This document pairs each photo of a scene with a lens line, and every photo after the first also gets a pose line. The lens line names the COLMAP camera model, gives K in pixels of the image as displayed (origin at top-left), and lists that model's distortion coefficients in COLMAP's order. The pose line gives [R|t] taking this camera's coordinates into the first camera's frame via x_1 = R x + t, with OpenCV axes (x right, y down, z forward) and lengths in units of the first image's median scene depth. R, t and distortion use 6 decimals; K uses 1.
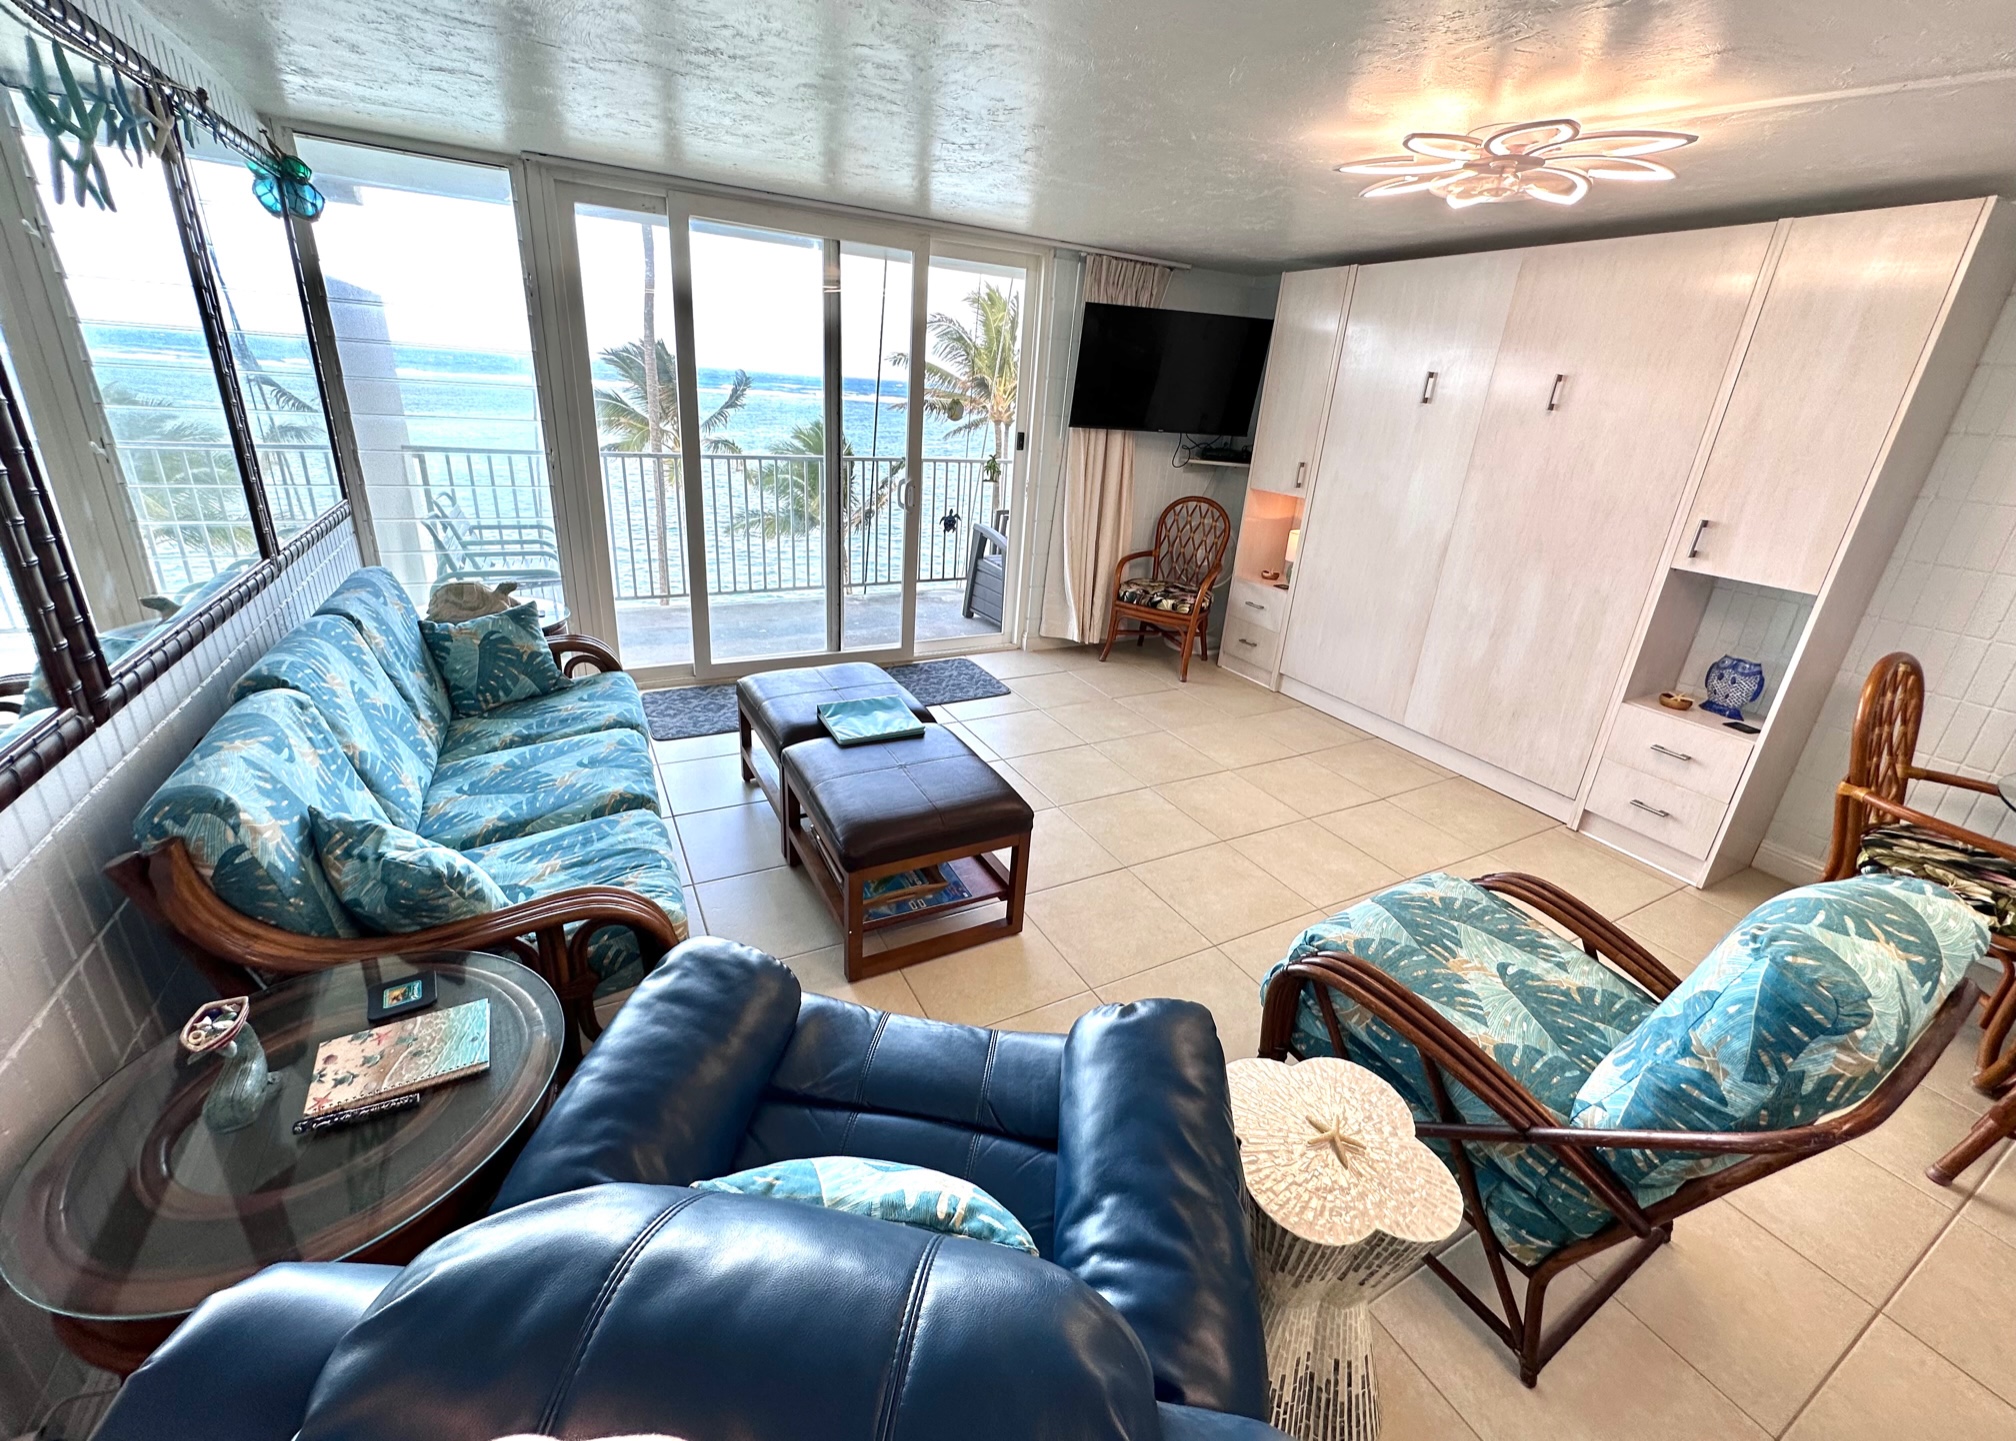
lens RADIAL K [[808.1, 0, 1006.6], [0, 808.1, 683.8], [0, 0, 1]] dist [-0.000554, 0.000401]
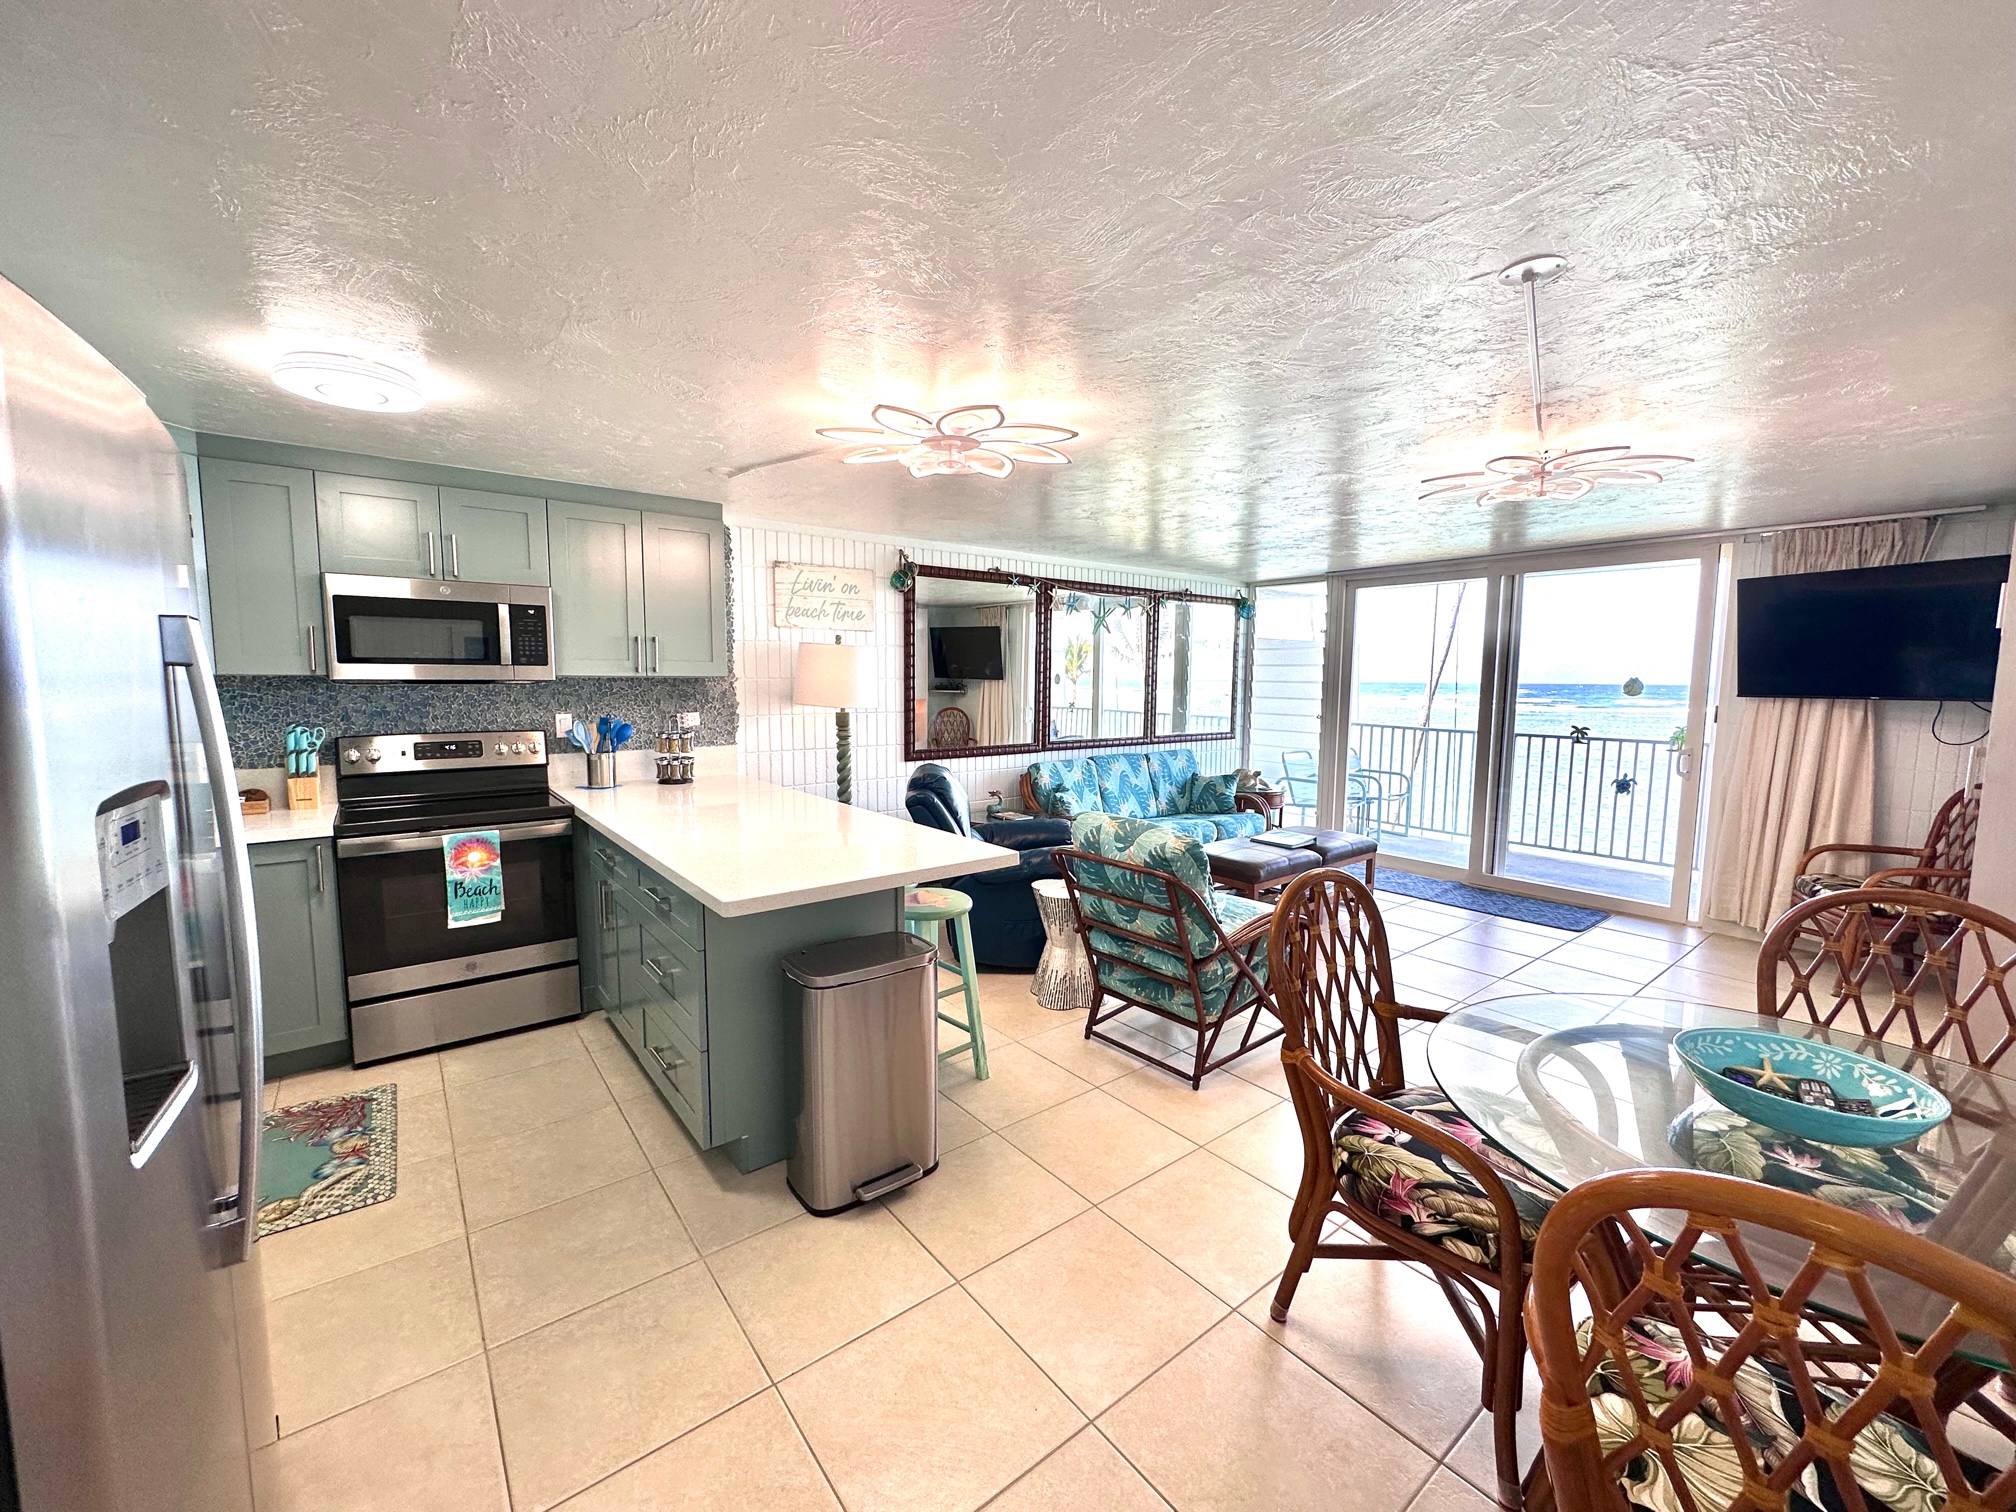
lens RADIAL K [[808.3, 0, 1005.6], [0, 808.3, 751.2], [0, 0, 1]] dist [-0.000374, 0.000807]
pose [[0.173518, 0.026436, -0.984476, 1.875180], [-0.338651, 0.940282, -0.034439, 0.165224], [0.924774, 0.339370, 0.172109, 0.064948]]
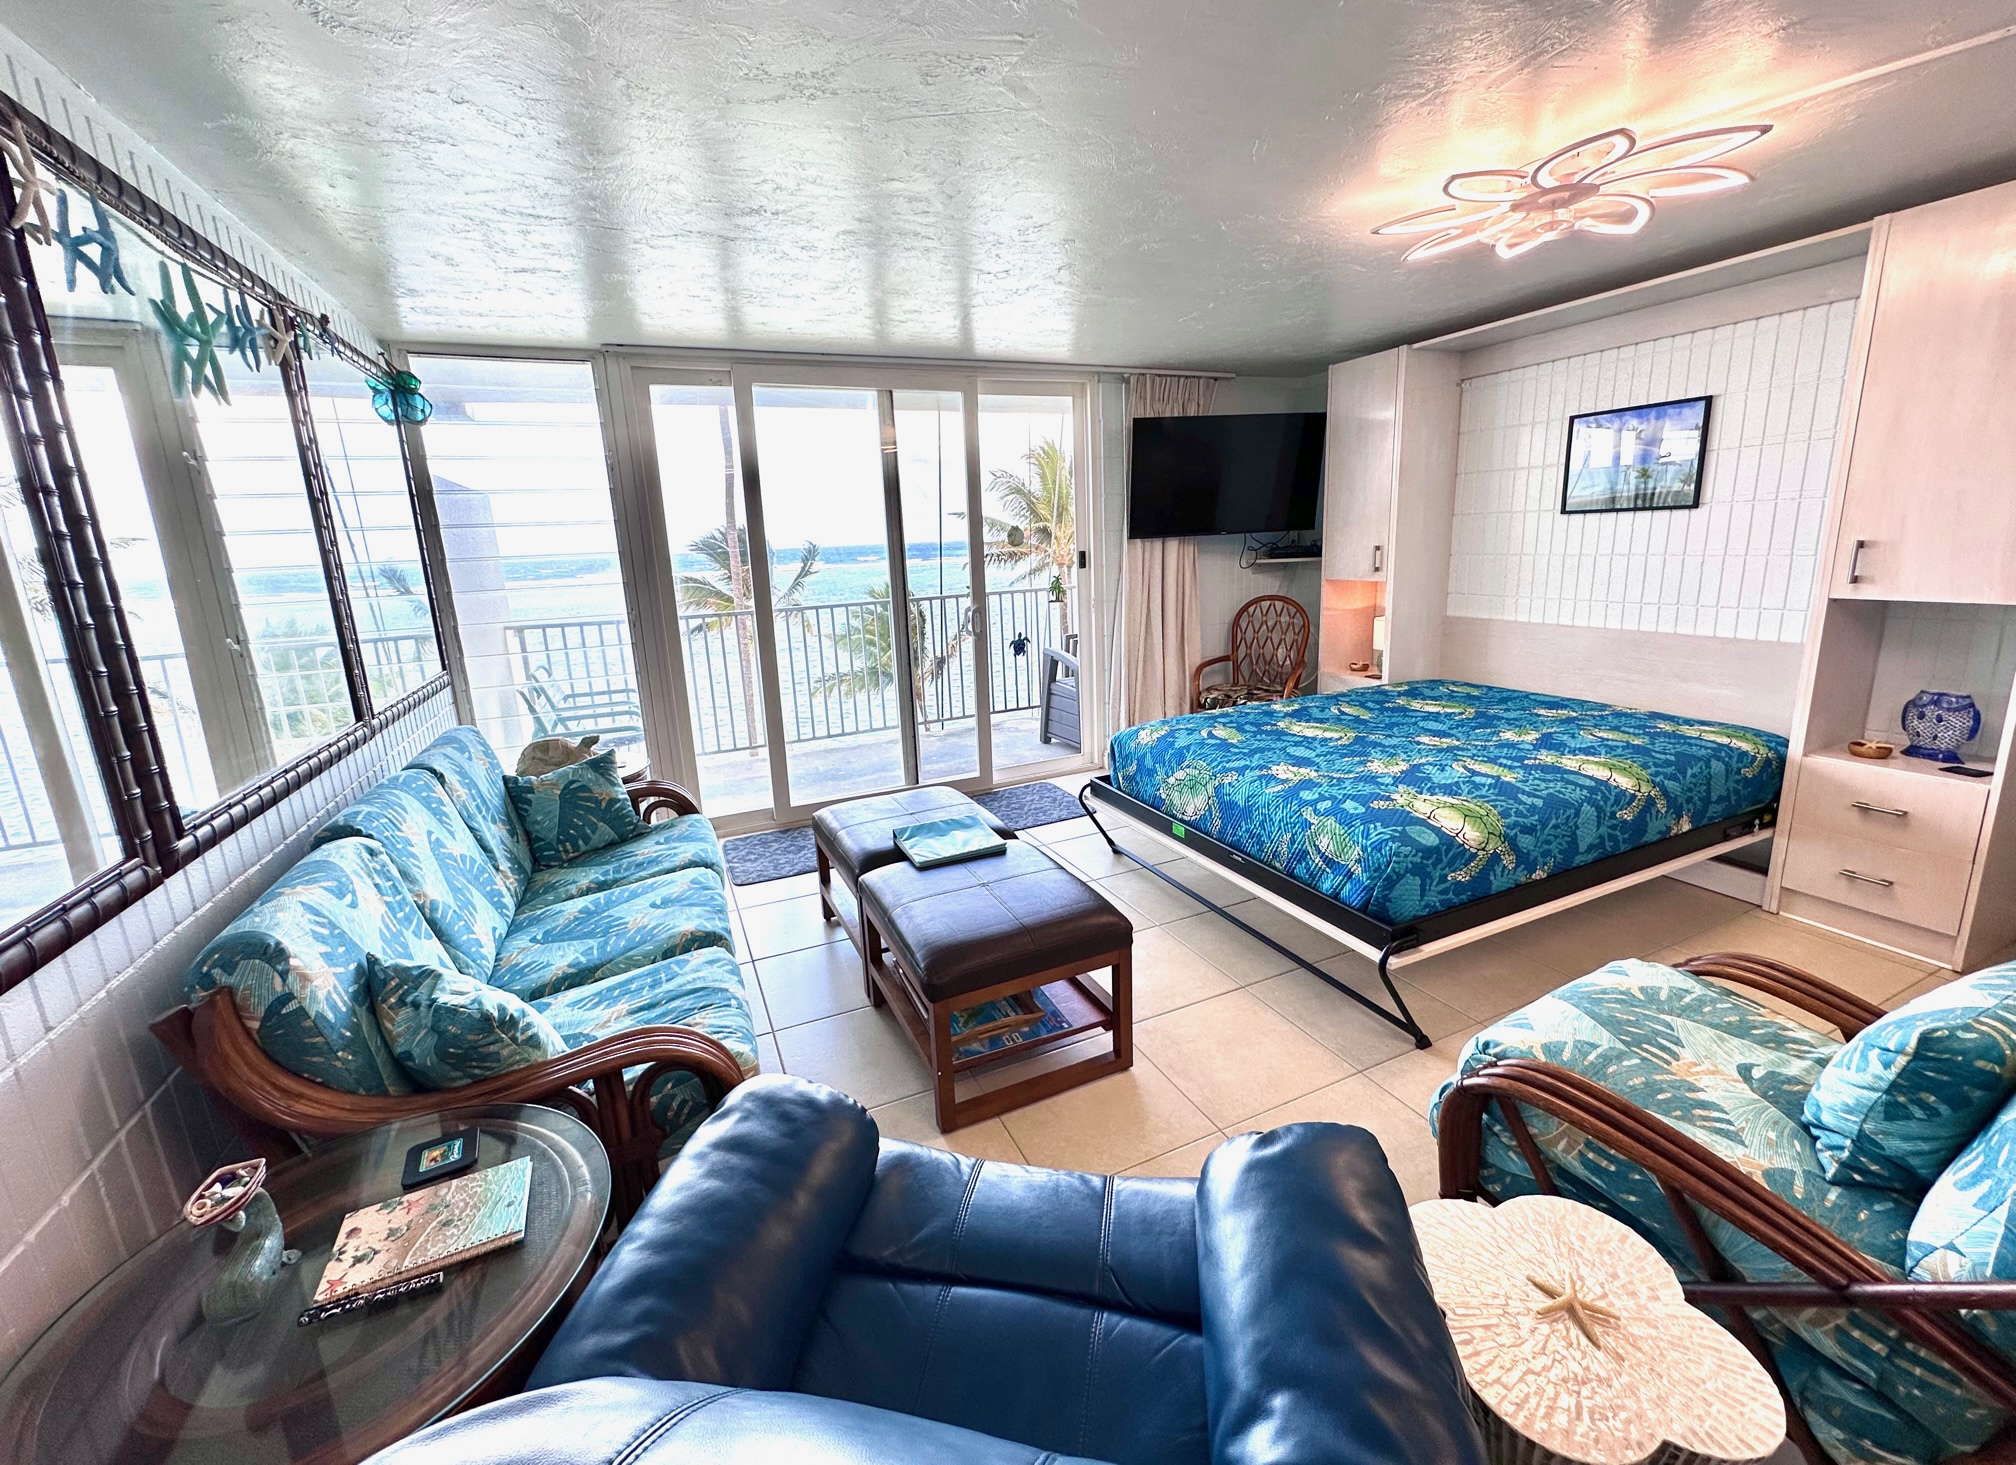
lens RADIAL K [[808.1, 0, 1006.2], [0, 808.1, 706.1], [0, 0, 1]] dist [-0.000554, 0.000401]
pose [[0.991117, -0.093765, -0.094313, 0.002473], [0.078854, 0.985384, -0.150995, 0.047973], [0.107093, 0.142217, 0.984025, 0.069695]]
